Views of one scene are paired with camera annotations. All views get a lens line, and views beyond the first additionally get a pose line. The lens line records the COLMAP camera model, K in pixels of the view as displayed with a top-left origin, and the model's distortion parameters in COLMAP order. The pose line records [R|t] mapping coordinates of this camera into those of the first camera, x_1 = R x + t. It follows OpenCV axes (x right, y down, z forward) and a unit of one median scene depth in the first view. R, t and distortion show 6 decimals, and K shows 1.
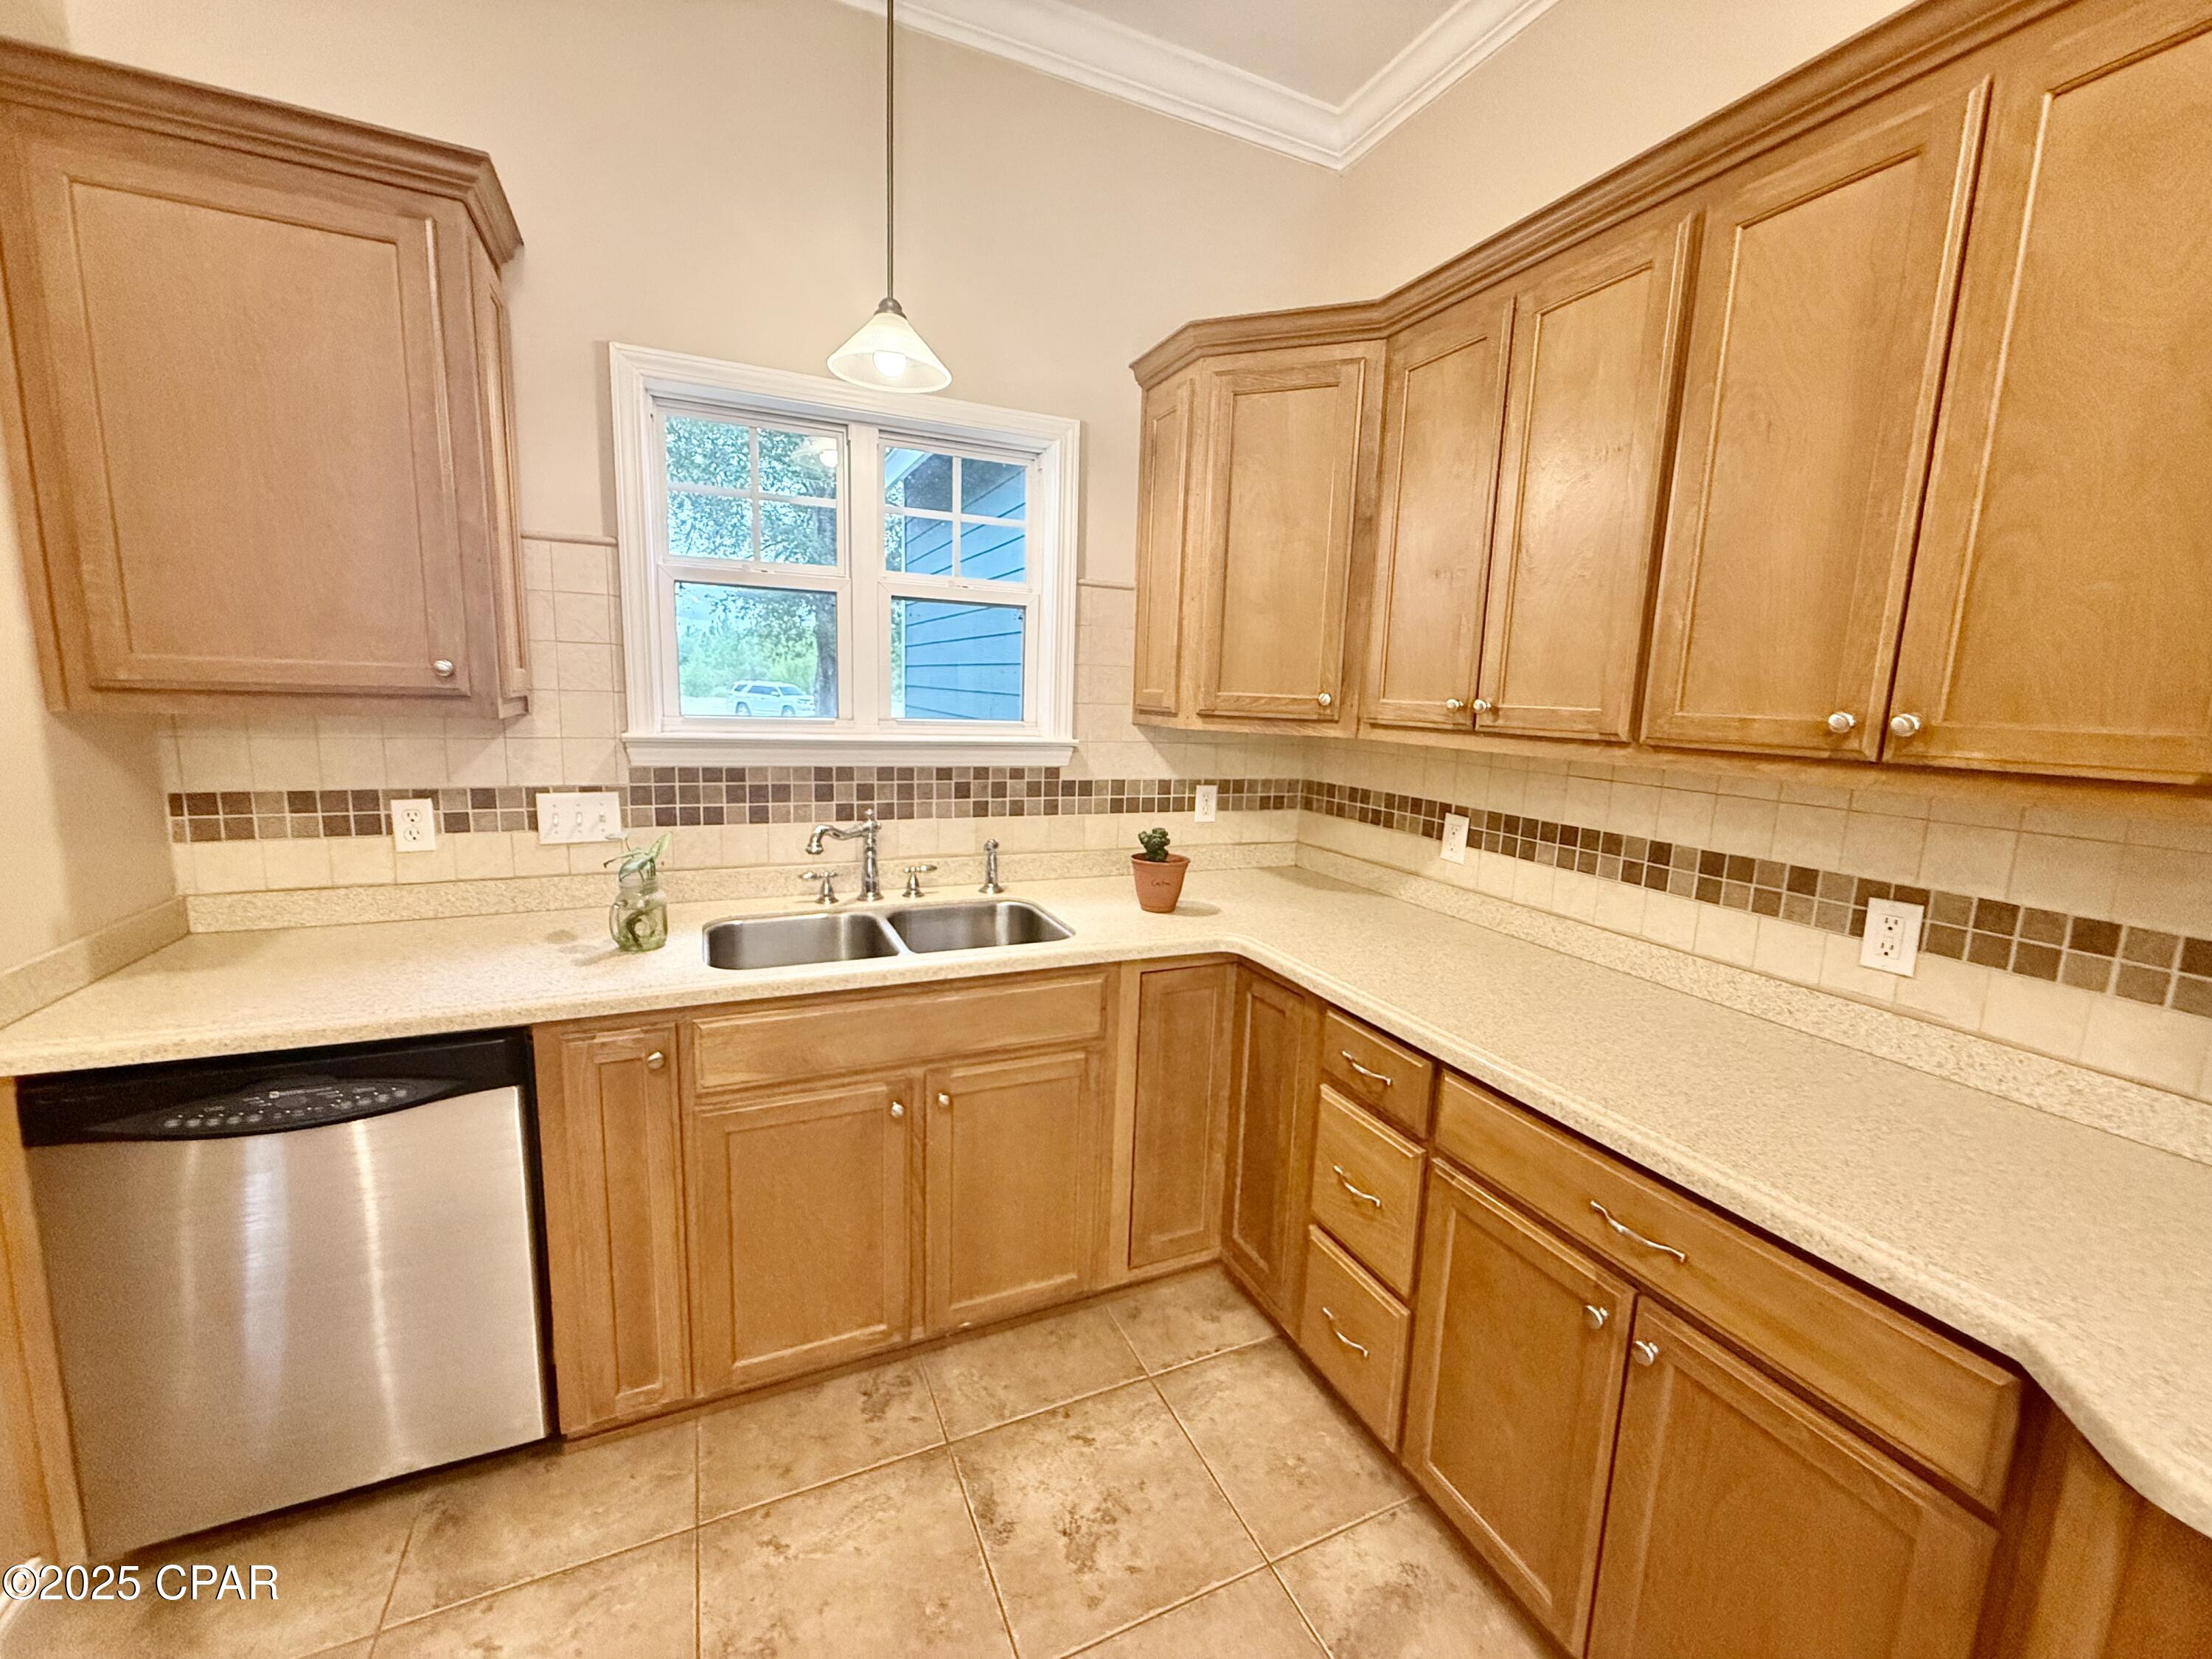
lens RADIAL K [[878.5, 0, 1105.7], [0, 878.5, 832.4], [0, 0, 1]] dist [-0.000937, 0.000329]
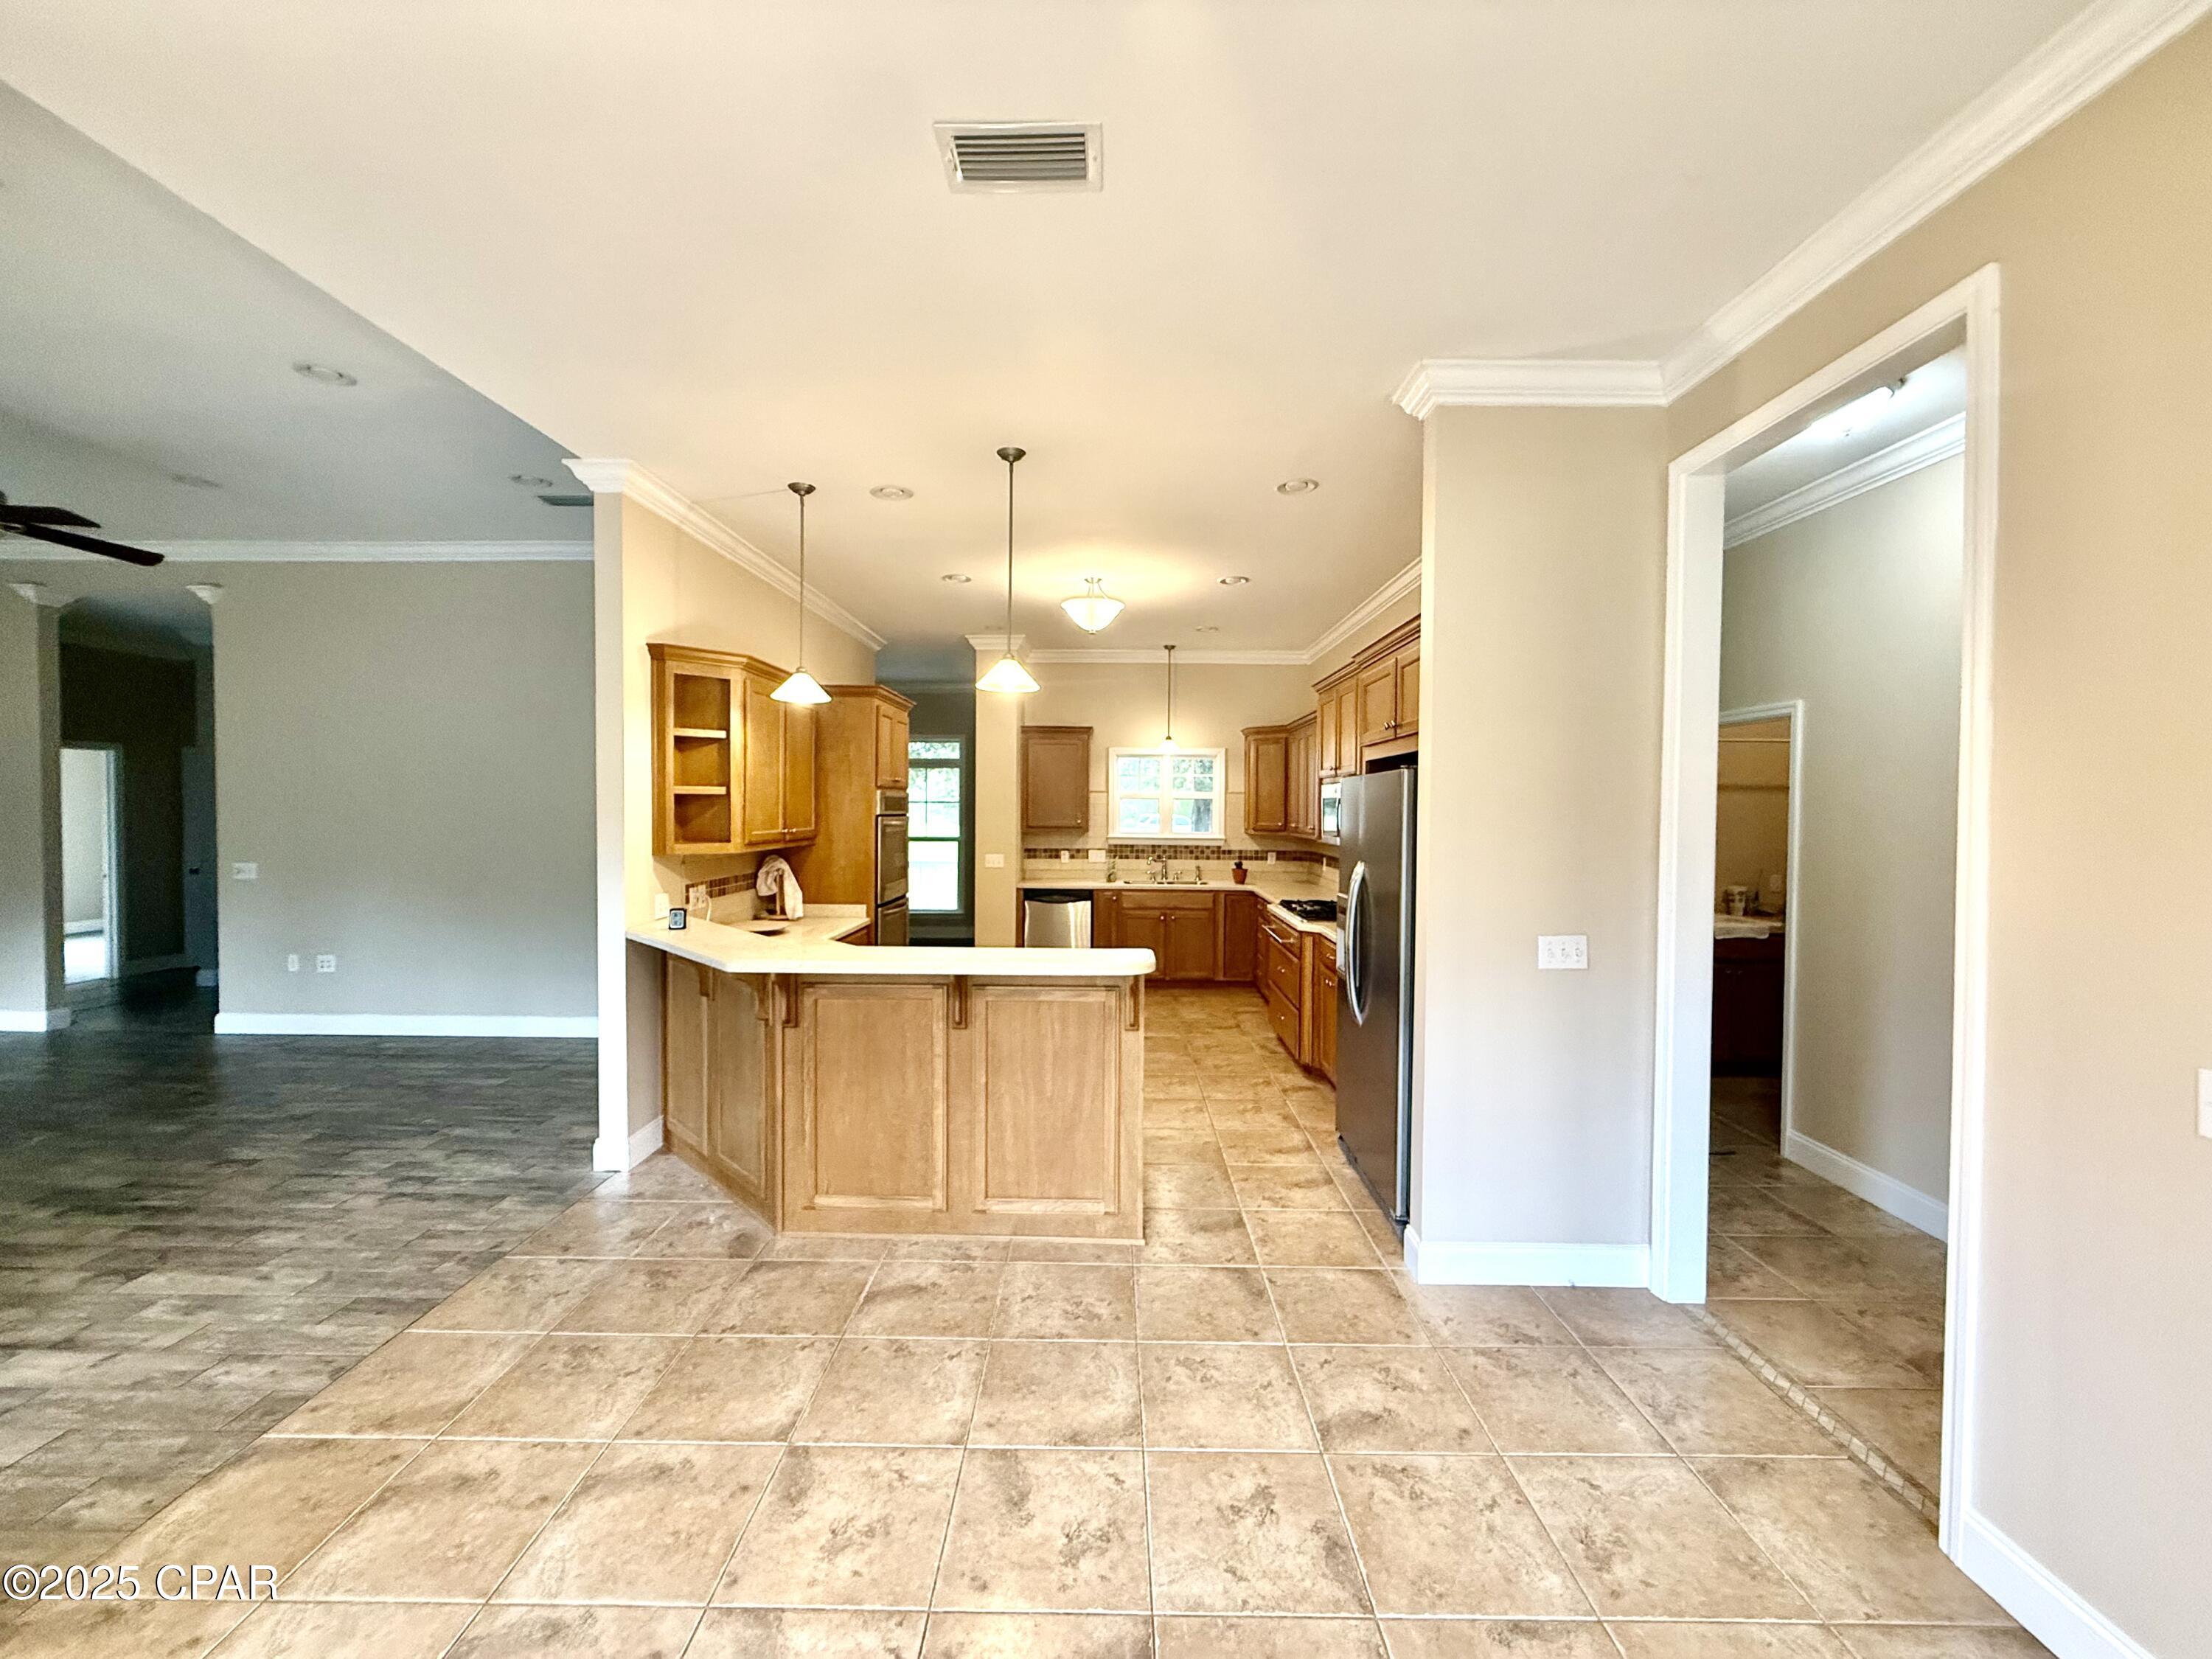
lens RADIAL K [[878.5, 0, 1103.4], [0, 878.5, 826.2], [0, 0, 1]] dist [-0.000937, 0.000329]
pose [[0.905859, -0.018432, -0.423178, 1.255635], [-0.045654, 0.988984, -0.140804, 0.450242], [0.421112, 0.146868, 0.895039, -2.883624]]
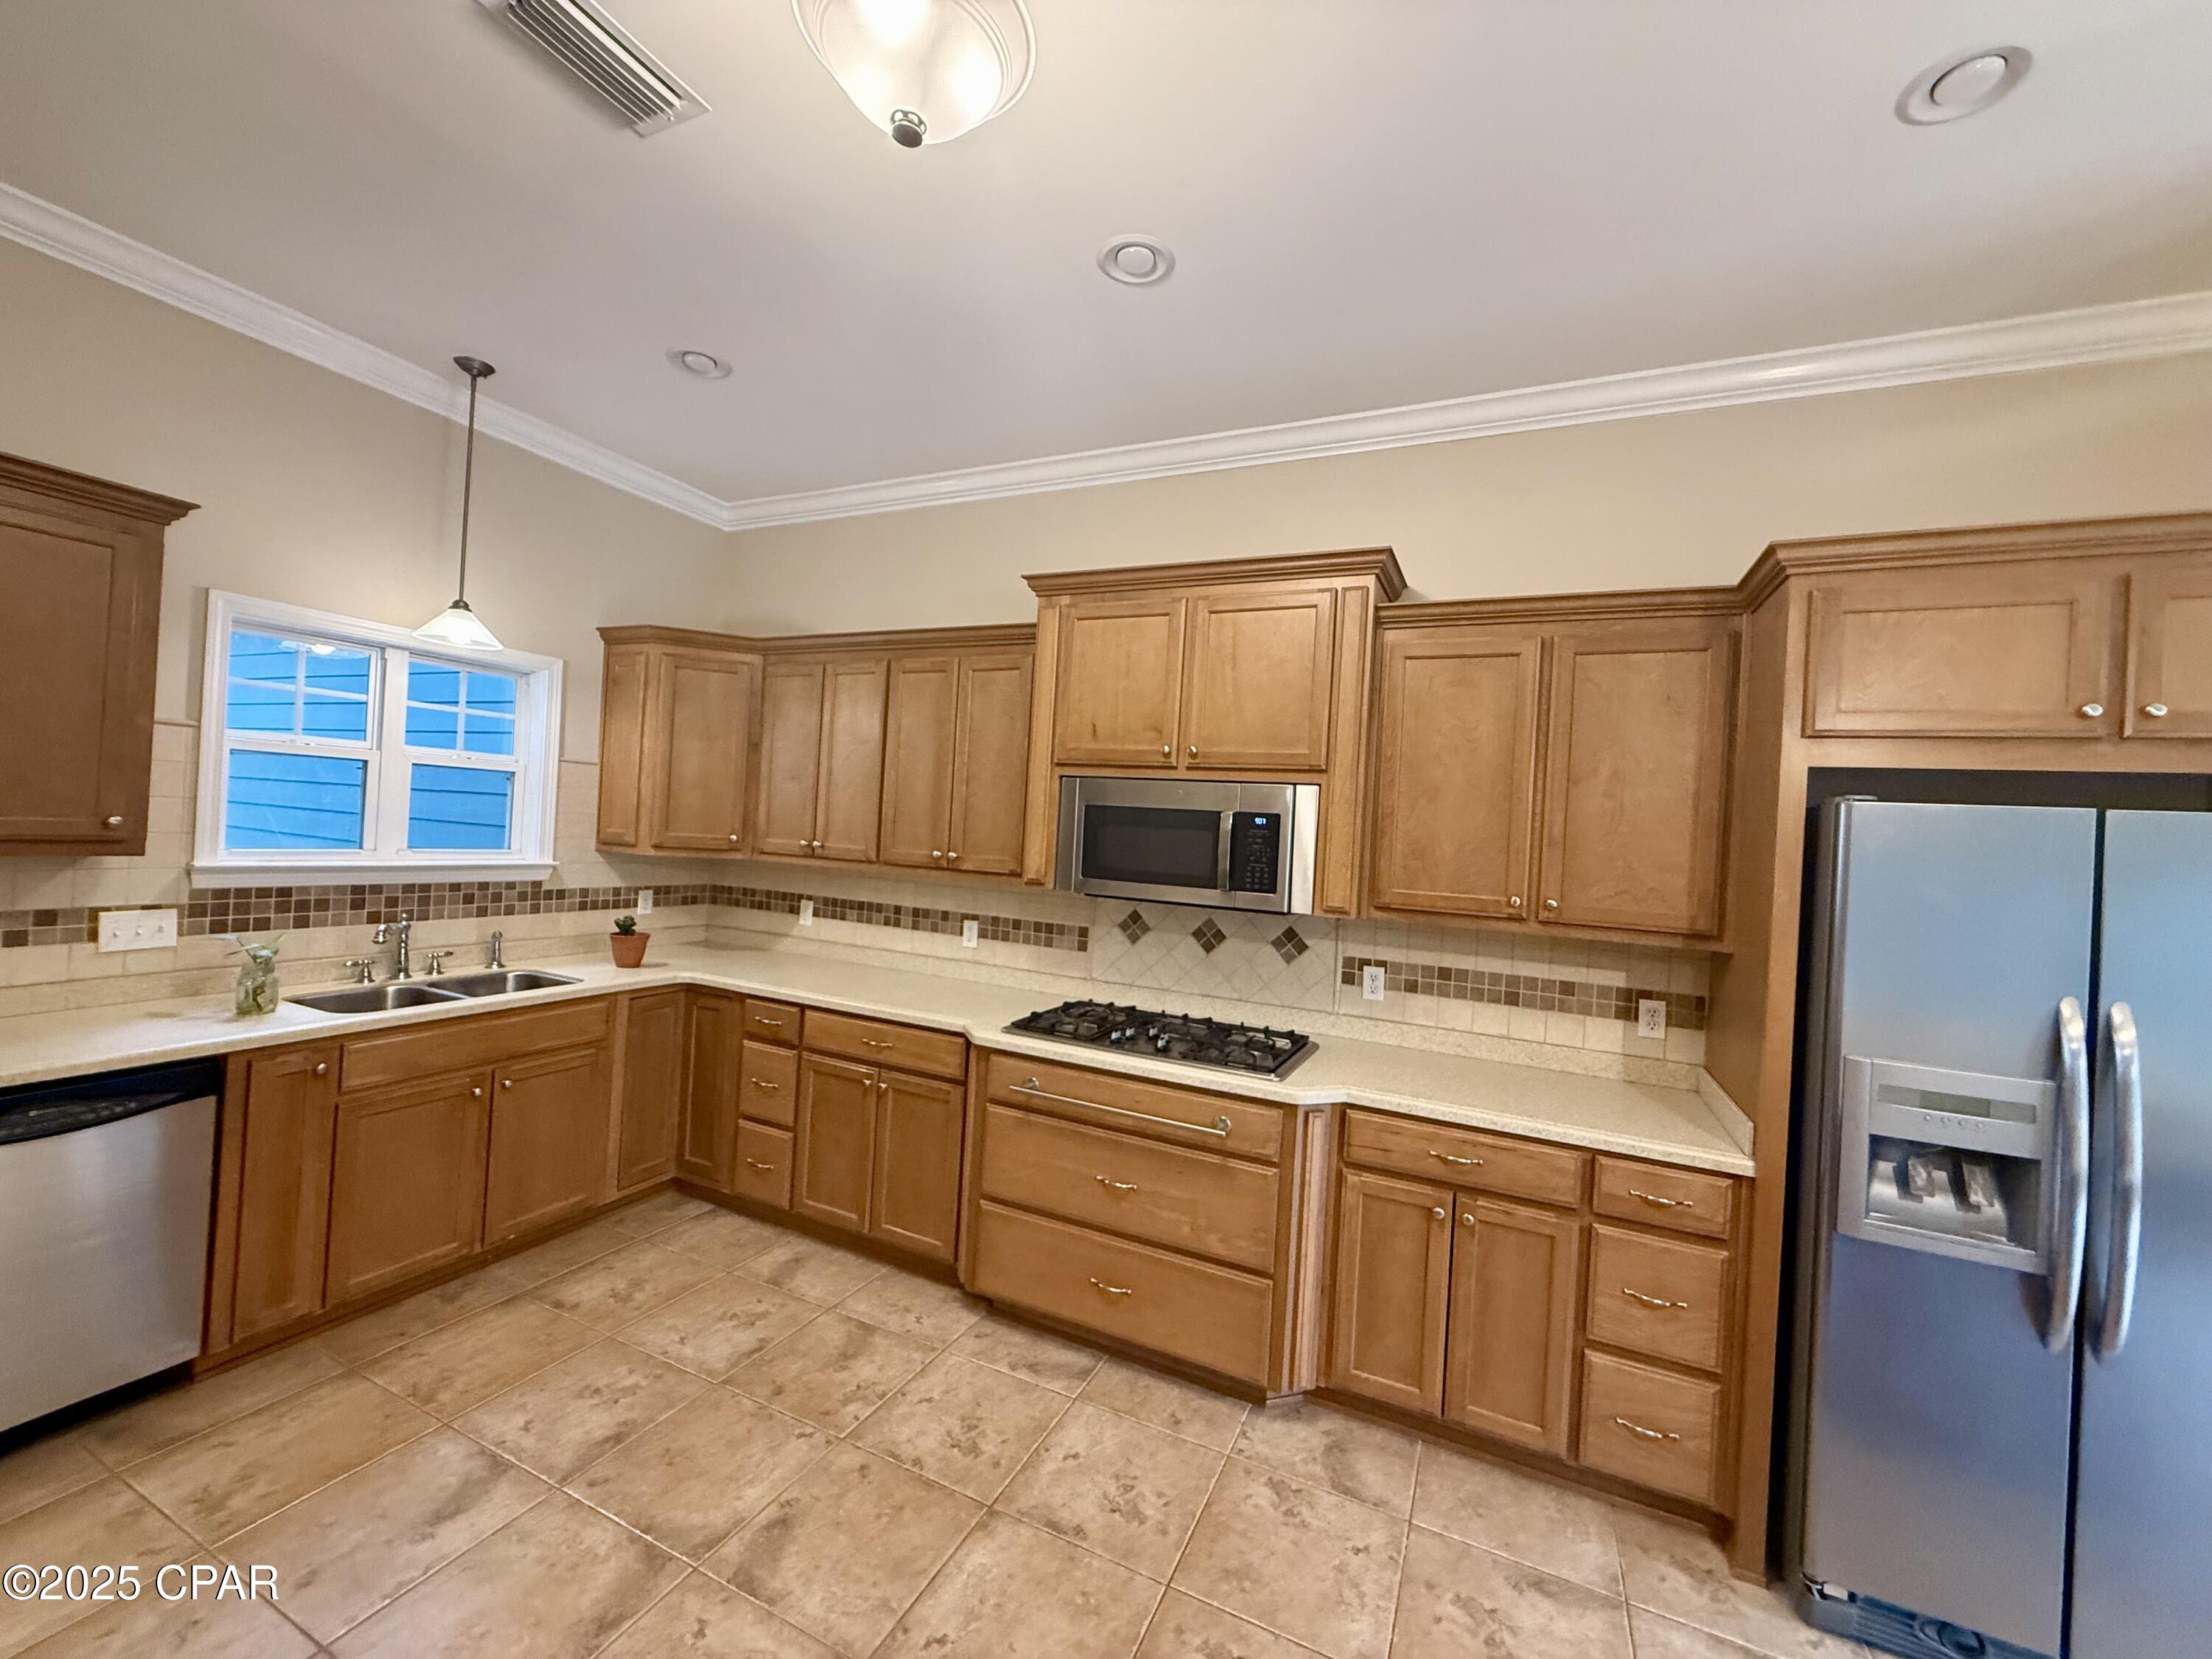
lens RADIAL K [[878.5, 0, 1103.6], [0, 878.5, 818.5], [0, 0, 1]] dist [-0.000937, 0.000329]
pose [[0.760369, 0.017036, 0.649268, -0.383977], [0.073751, 0.990925, -0.112373, 0.074480], [-0.645290, 0.133329, 0.752213, -0.953267]]
